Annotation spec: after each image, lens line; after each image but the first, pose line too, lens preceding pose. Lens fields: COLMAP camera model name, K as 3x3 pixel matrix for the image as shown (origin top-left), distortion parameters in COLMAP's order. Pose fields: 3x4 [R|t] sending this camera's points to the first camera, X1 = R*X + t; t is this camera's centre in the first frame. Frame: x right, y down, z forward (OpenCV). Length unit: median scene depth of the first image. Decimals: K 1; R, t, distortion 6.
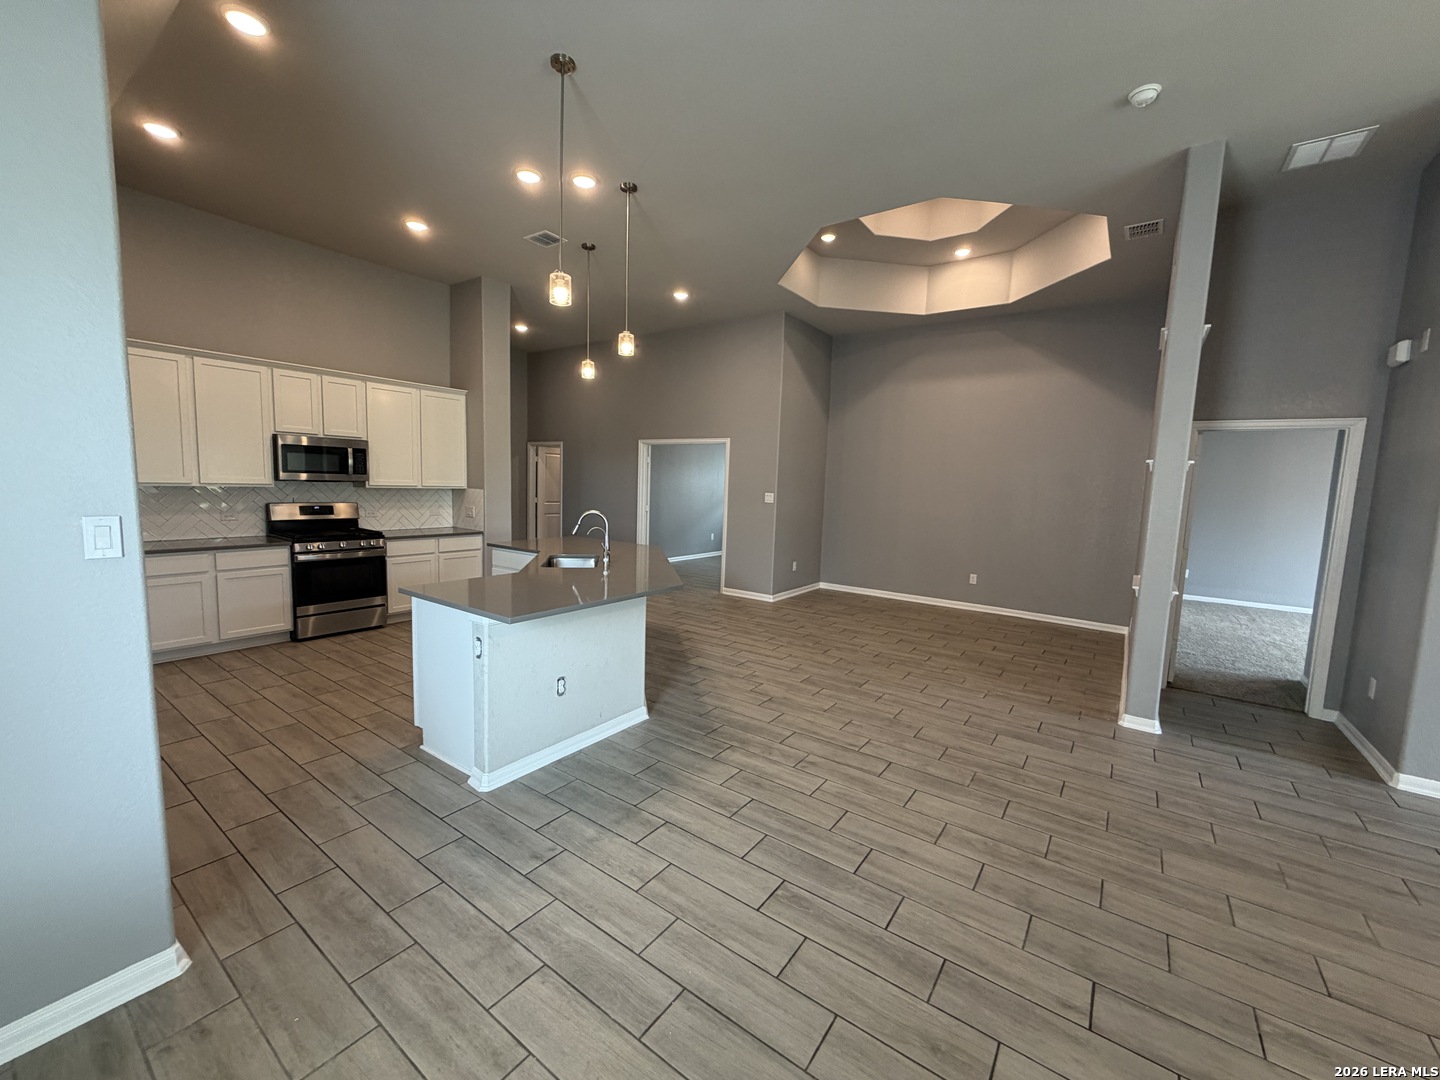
lens RADIAL K [[575.1, 0, 717.5], [0, 575.1, 541.4], [0, 0, 1]] dist [-0.001388, 0.000761]
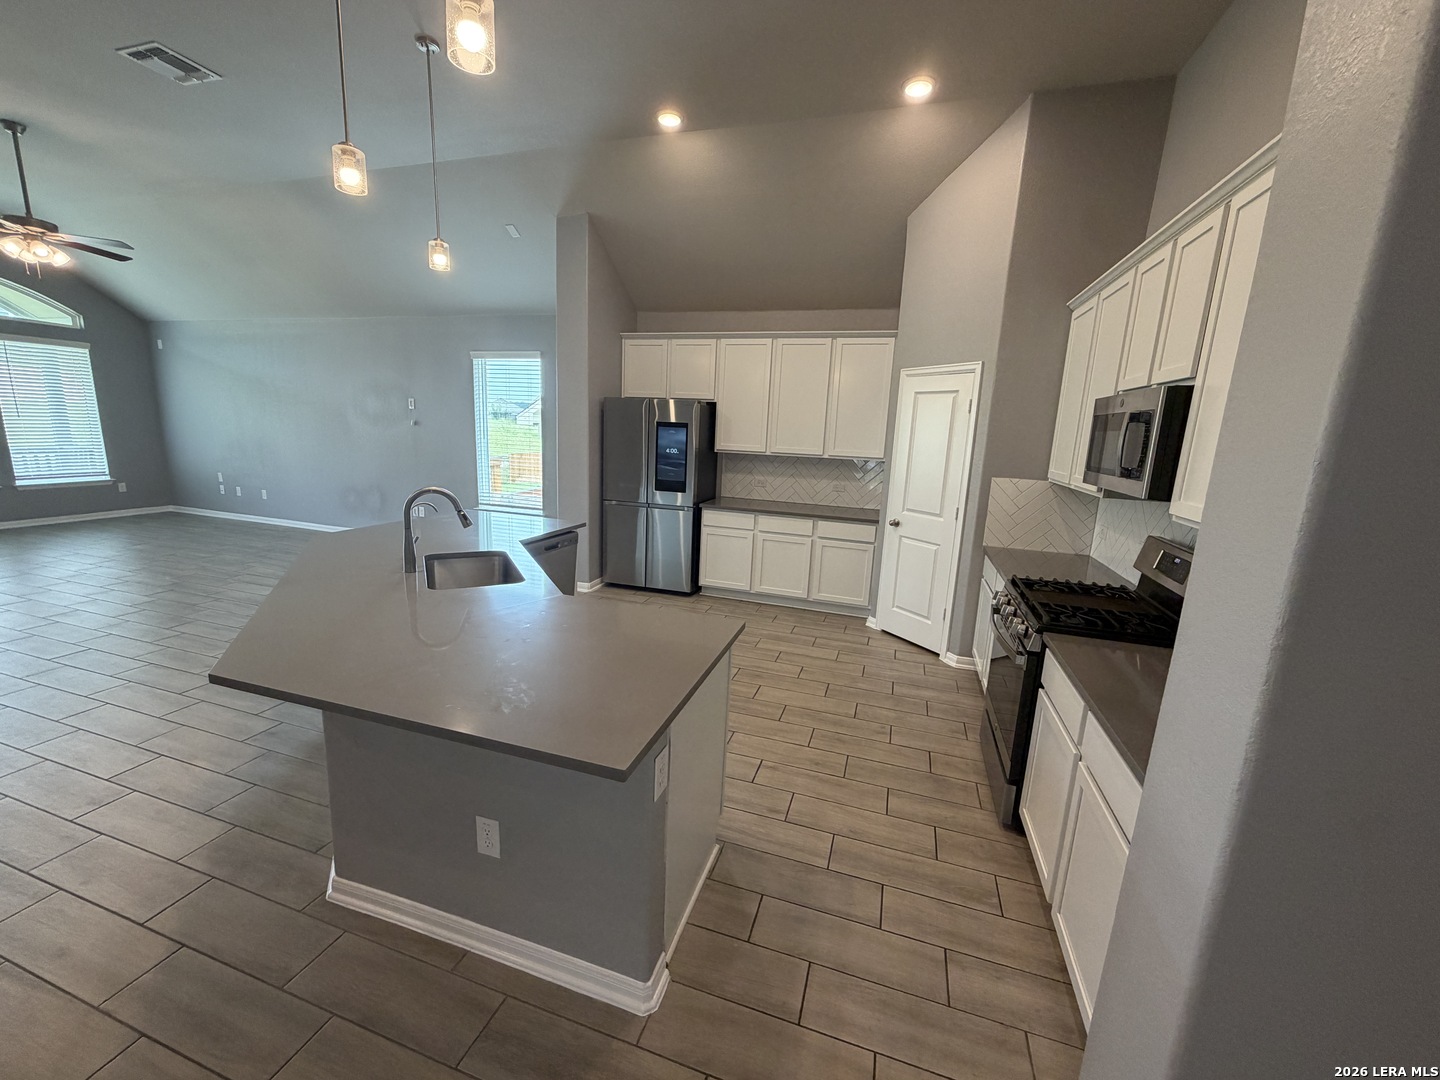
lens RADIAL K [[575.1, 0, 720.9], [0, 575.1, 537.3], [0, 0, 1]] dist [-0.001388, 0.000761]
pose [[-0.947287, -0.012300, -0.320149, -0.267755], [-0.106960, 0.954073, 0.279830, -0.176718], [0.302003, 0.299323, -0.905097, 1.417377]]
